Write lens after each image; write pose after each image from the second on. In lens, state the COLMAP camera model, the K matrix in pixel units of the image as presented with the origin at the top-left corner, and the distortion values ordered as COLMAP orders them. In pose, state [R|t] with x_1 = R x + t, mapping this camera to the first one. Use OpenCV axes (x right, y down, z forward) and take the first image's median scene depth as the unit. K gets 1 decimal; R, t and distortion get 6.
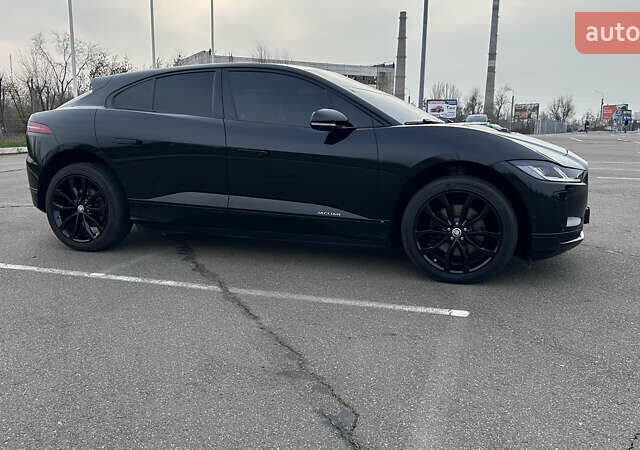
lens RADIAL K [[560.2, 0, 318.4], [0, 560.2, 223.0], [0, 0, 1]] dist [0.147469, -0.264238]
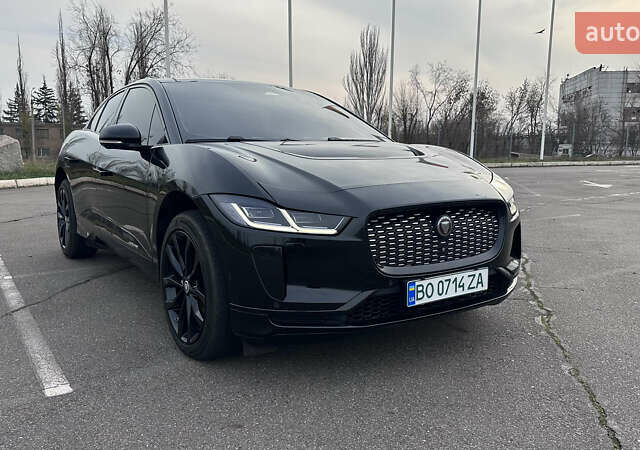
lens RADIAL K [[560.2, 0, 318.4], [0, 560.2, 223.0], [0, 0, 1]] dist [0.147469, -0.264238]
pose [[0.792248, 0.082146, -0.604645, 0.828664], [-0.105588, 0.994405, -0.003251, -0.082377], [0.600995, 0.066419, 0.796488, 0.504785]]
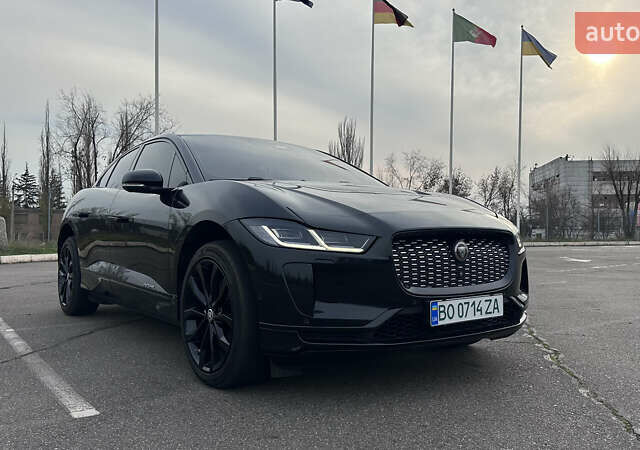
lens RADIAL K [[560.2, 0, 318.4], [0, 560.2, 223.0], [0, 0, 1]] dist [0.147469, -0.264238]
pose [[0.815010, -0.010999, -0.579343, 0.805918], [-0.098940, 0.982495, -0.157841, 0.000793], [0.570938, 0.185962, 0.799655, 0.453568]]
